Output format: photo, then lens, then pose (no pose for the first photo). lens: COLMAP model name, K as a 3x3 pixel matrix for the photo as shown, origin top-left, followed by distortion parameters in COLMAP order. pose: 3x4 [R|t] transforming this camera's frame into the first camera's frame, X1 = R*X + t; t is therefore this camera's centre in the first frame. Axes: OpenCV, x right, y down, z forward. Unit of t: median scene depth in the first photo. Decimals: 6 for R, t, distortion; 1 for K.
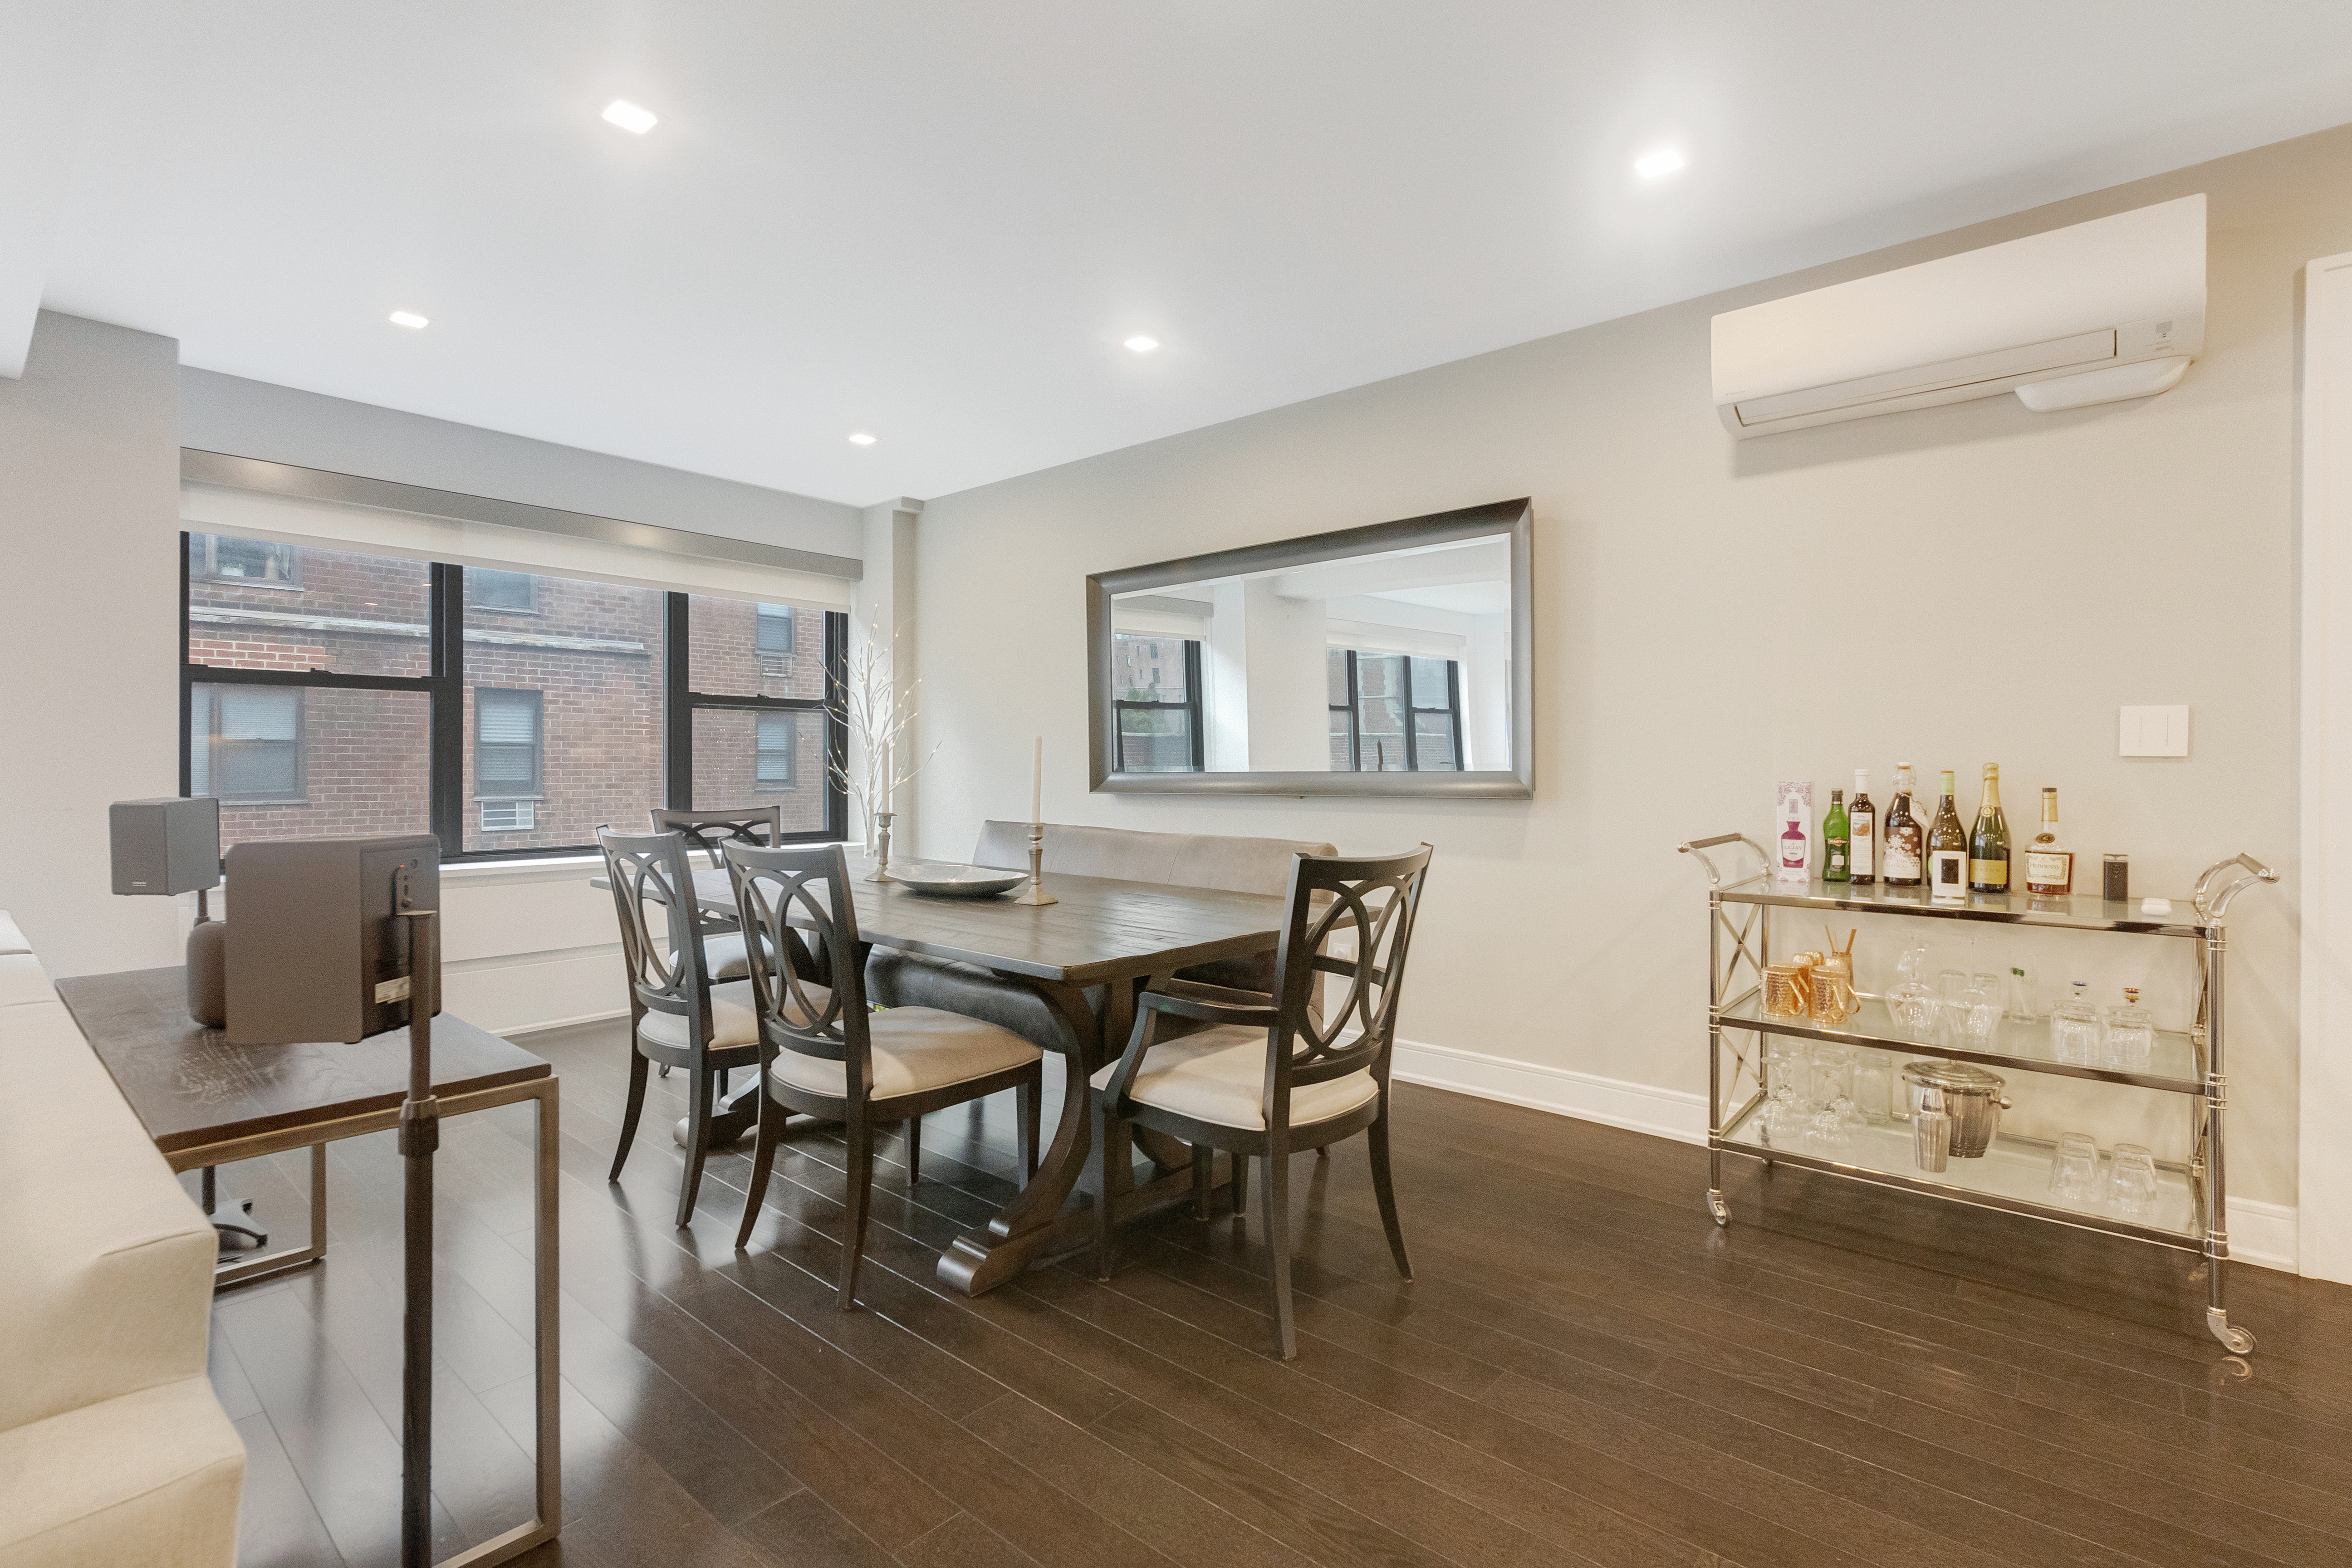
lens RADIAL K [[1117.4, 0, 1177.1], [0, 1117.4, 769.9], [0, 0, 1]] dist [0.000847, 0.000850]
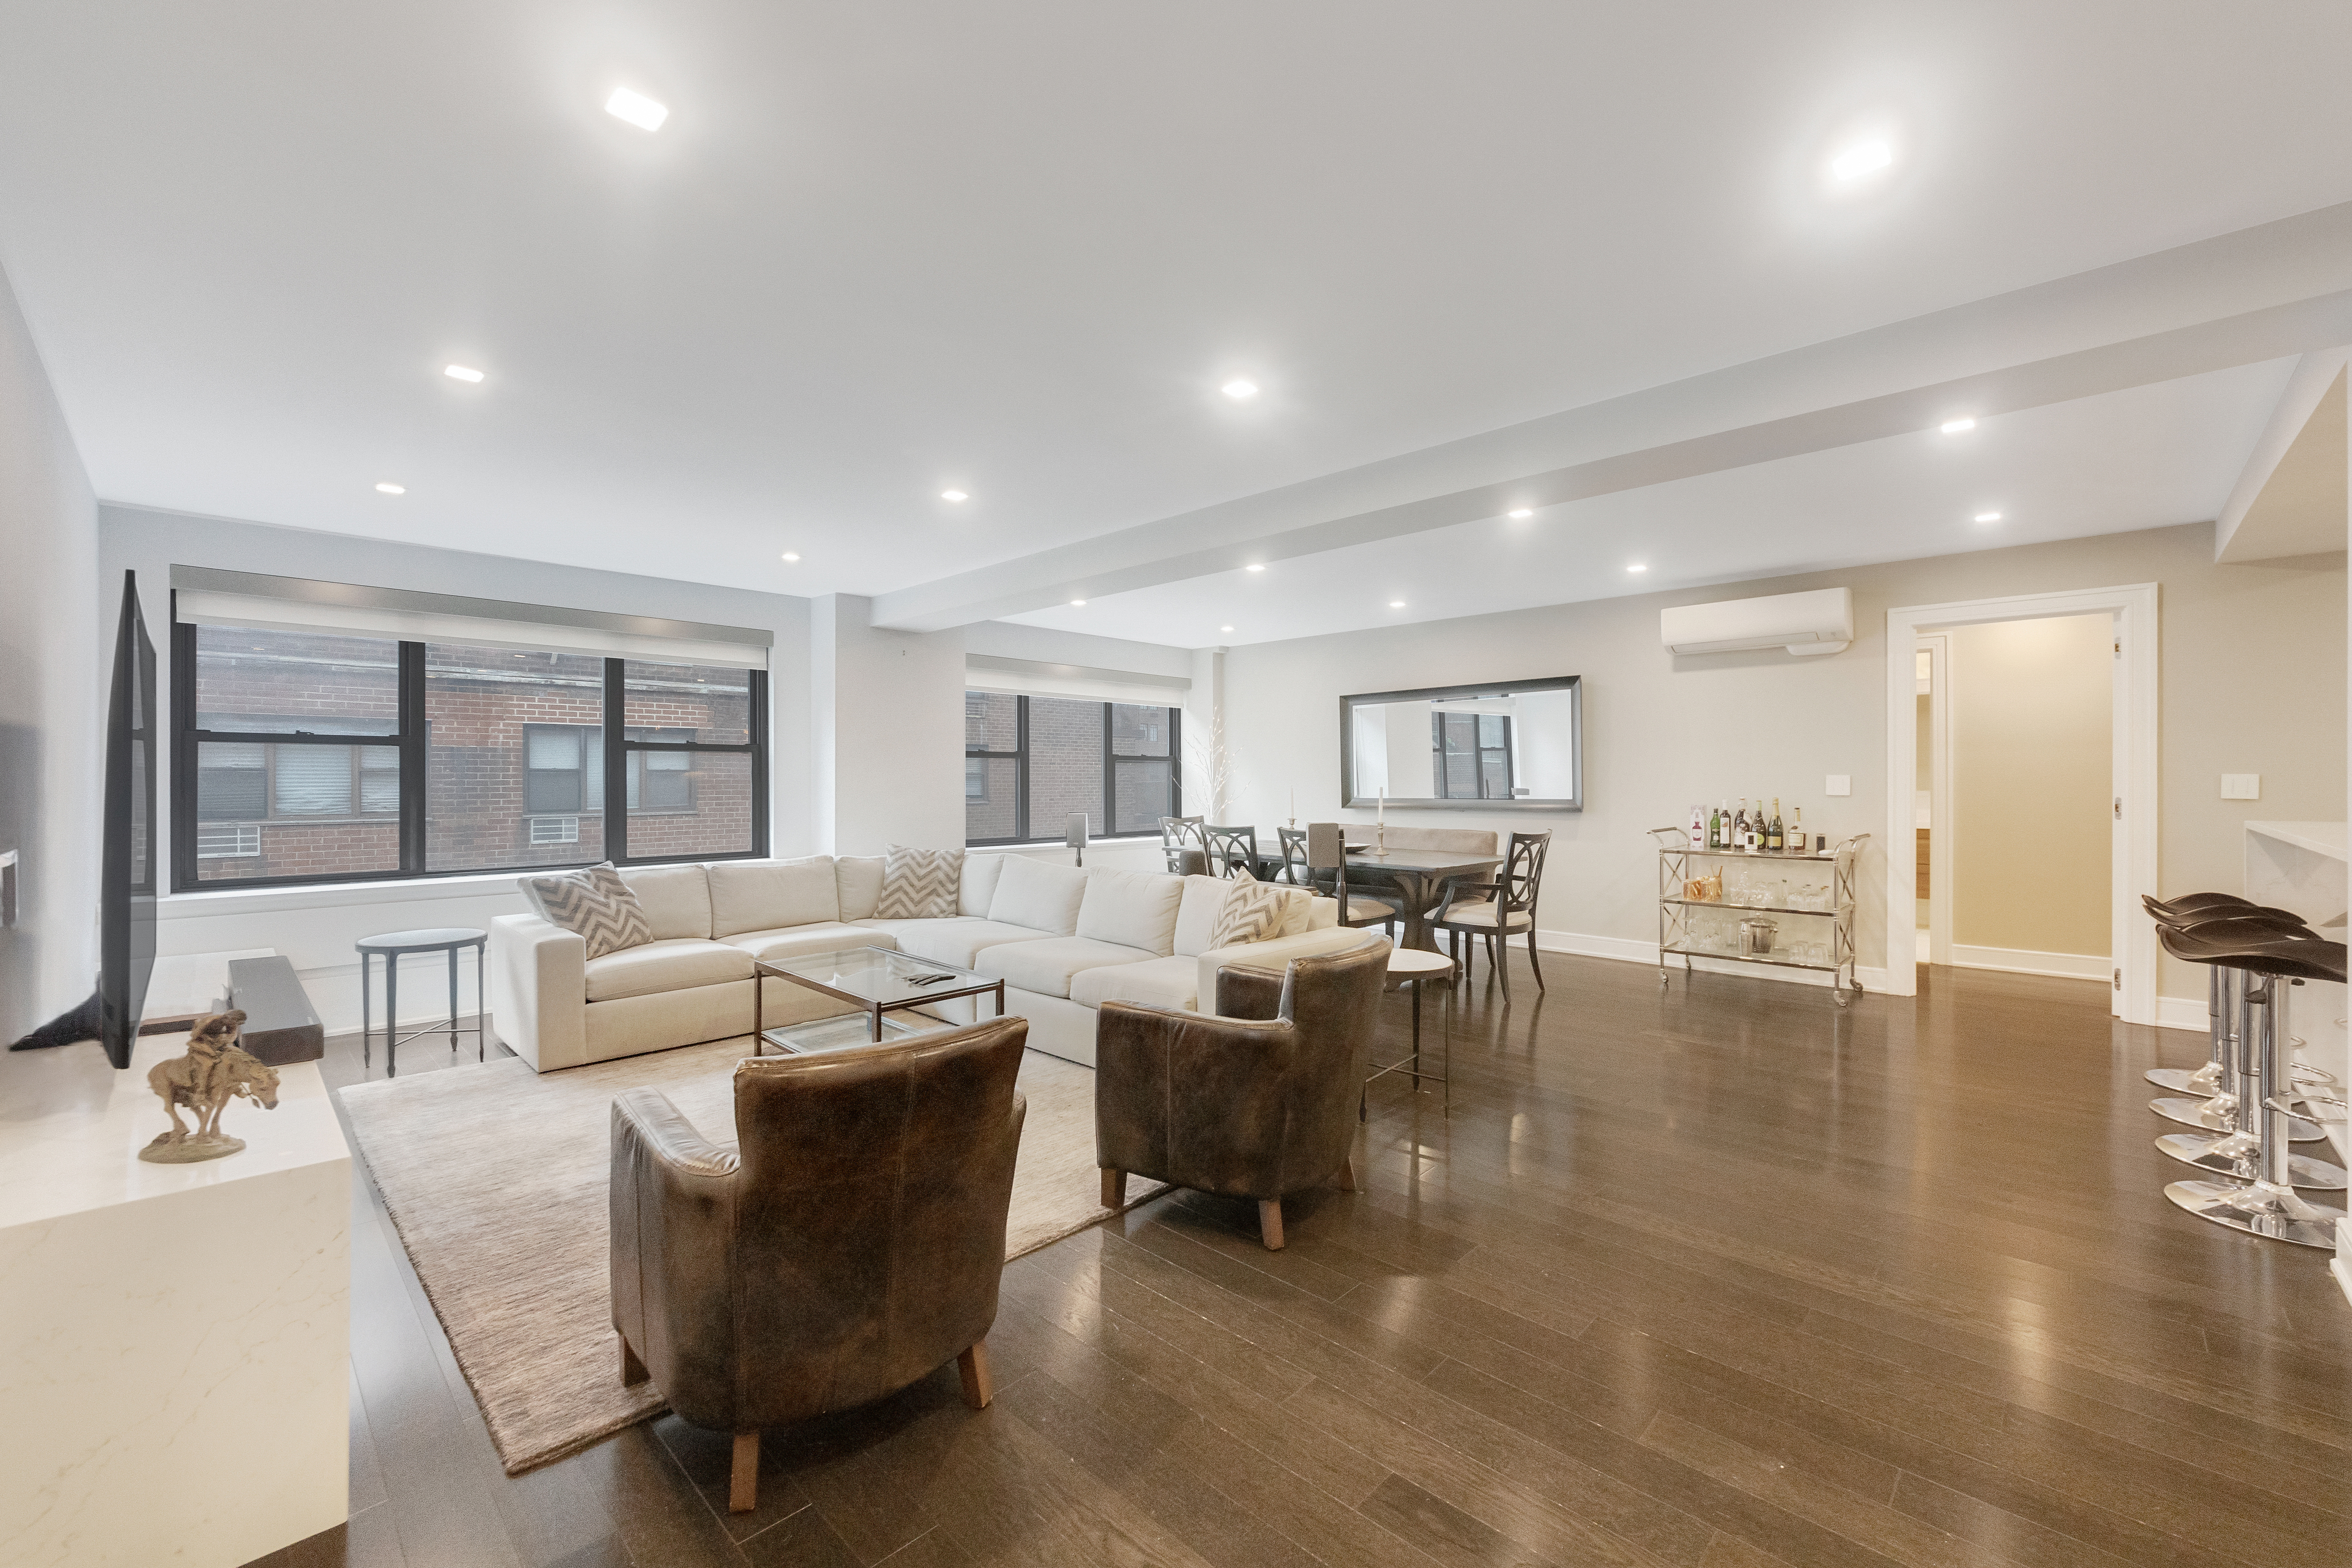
lens RADIAL K [[954.0, 0, 1182.6], [0, 954.0, 782.3], [0, 0, 1]] dist [0.002627, -0.002214]
pose [[0.998300, -0.003014, -0.058199, -0.451469], [0.002898, 0.999994, -0.002085, -0.038505], [0.058205, 0.001913, 0.998303, -1.158560]]
